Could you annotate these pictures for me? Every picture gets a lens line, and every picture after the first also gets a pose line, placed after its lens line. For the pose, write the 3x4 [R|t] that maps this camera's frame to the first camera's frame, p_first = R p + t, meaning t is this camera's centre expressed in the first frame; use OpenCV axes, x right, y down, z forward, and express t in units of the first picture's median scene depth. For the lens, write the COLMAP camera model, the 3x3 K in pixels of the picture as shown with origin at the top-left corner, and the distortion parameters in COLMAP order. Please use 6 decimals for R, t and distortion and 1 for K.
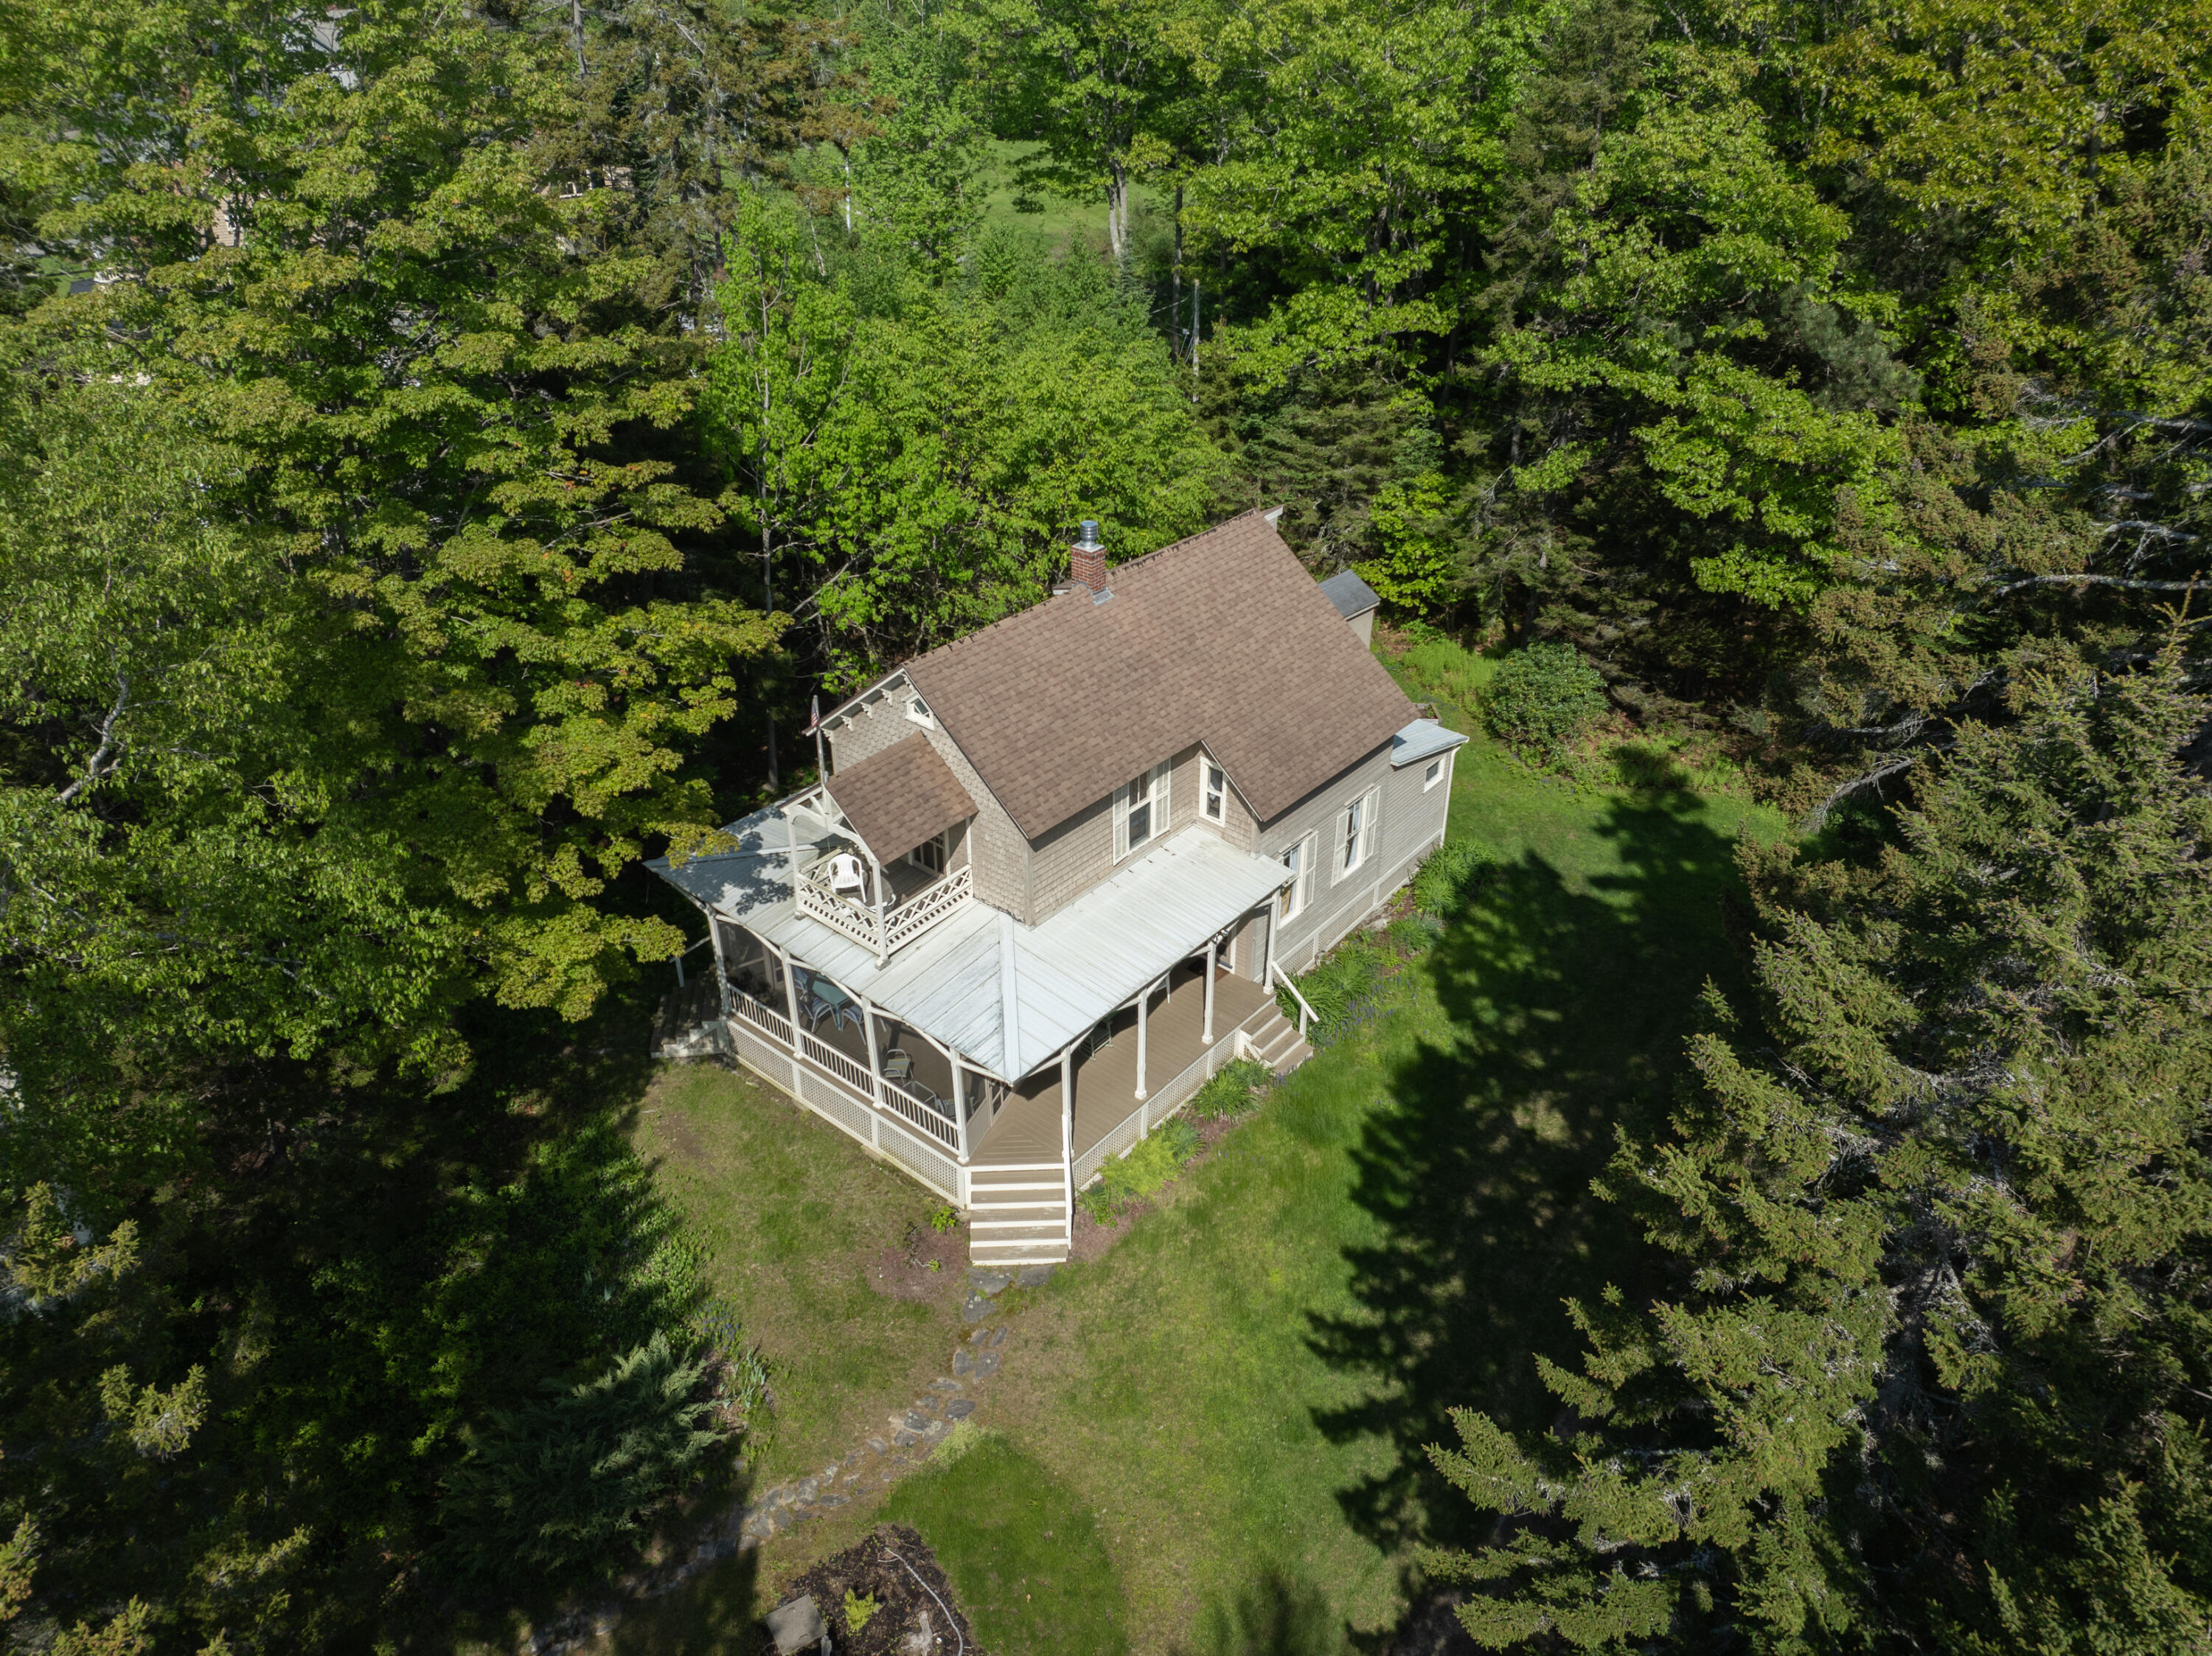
lens RADIAL K [[1563.7, 0, 1102.7], [0, 1563.7, 828.8], [0, 0, 1]] dist [-0.044310, -0.008551]
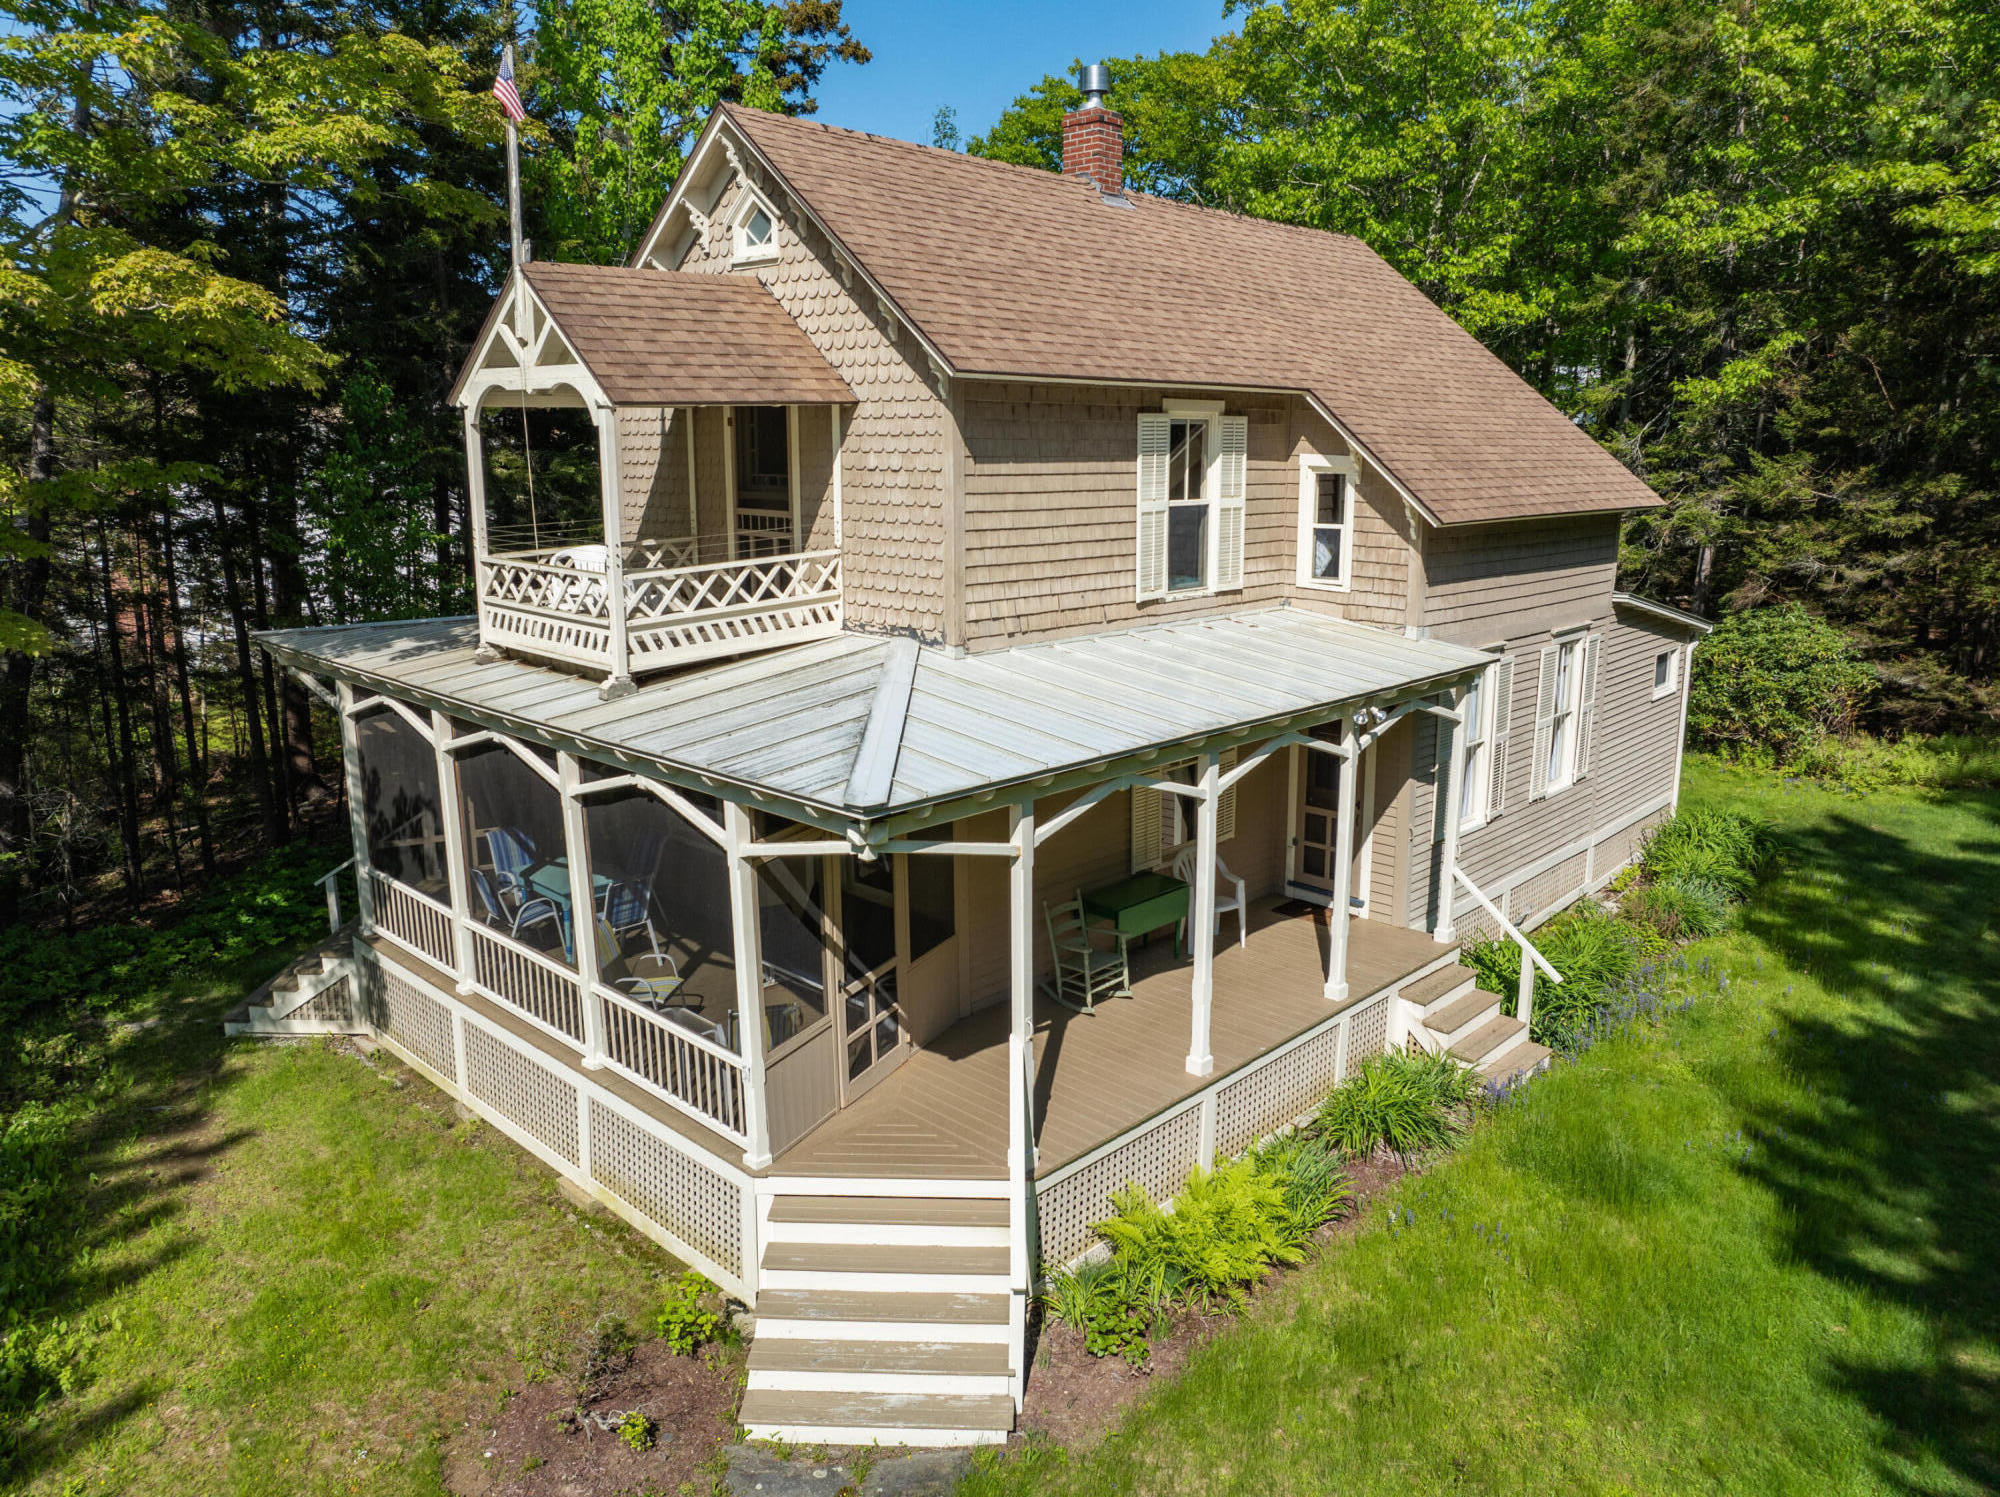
lens RADIAL K [[1413.9, 0, 1001.7], [0, 1413.9, 747.8], [0, 0, 1]] dist [-0.044310, -0.008551]
pose [[0.997531, 0.013129, -0.068984, -0.004401], [-0.034915, 0.945065, -0.325013, 0.218609], [0.060927, 0.326619, 0.943190, 0.611651]]
